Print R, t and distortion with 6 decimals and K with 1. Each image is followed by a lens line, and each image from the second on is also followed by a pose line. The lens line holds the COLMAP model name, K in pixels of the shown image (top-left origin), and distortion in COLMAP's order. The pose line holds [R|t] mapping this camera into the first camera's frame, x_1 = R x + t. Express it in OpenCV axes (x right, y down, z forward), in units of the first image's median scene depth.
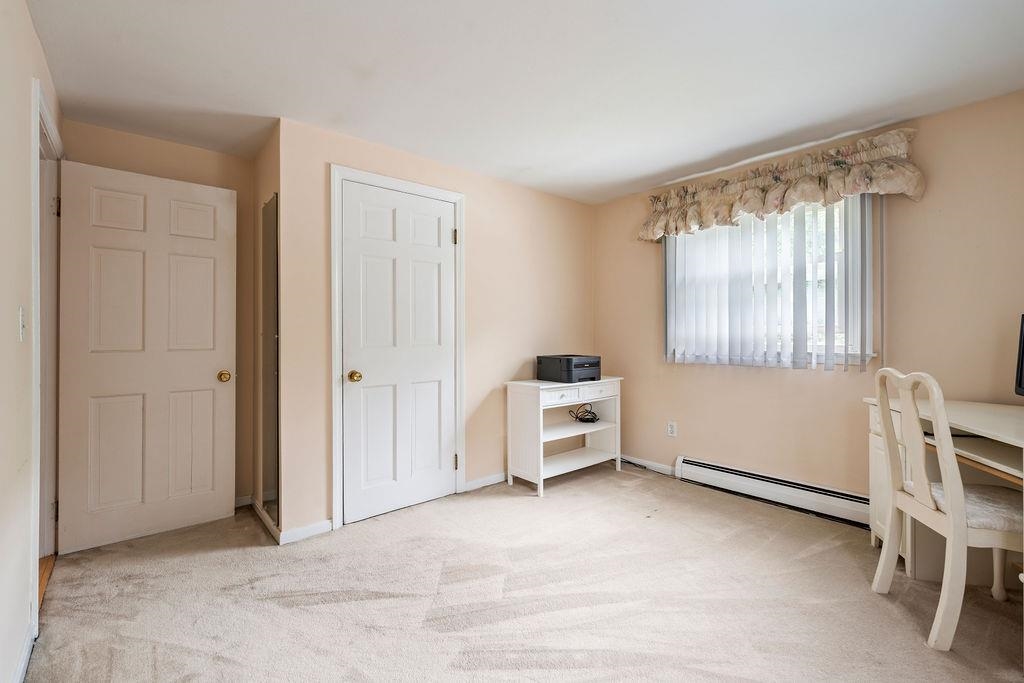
lens RADIAL K [[456.8, 0, 512.9], [0, 456.8, 330.7], [0, 0, 1]] dist [-0.001929, 0.000249]
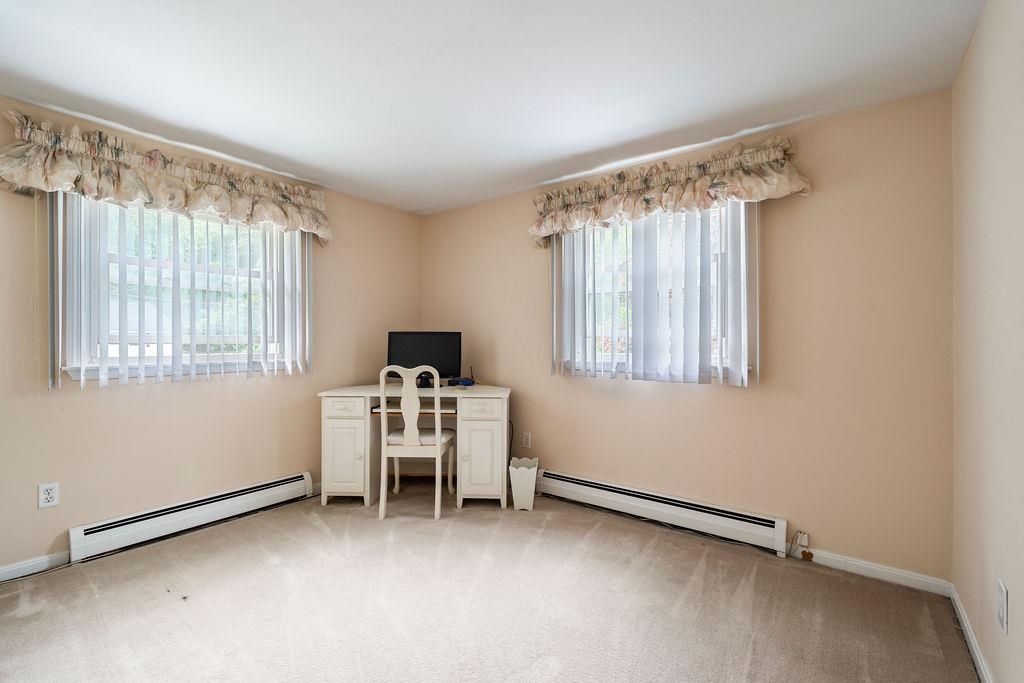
lens RADIAL K [[450.5, 0, 508.8], [0, 450.5, 342.2], [0, 0, 1]] dist [0.000872, 0.000307]
pose [[-0.198570, -0.000795, 0.980086, -0.455048], [-0.001209, 0.999999, 0.000566, 0.001831], [-0.980086, -0.001073, -0.198571, 0.575345]]
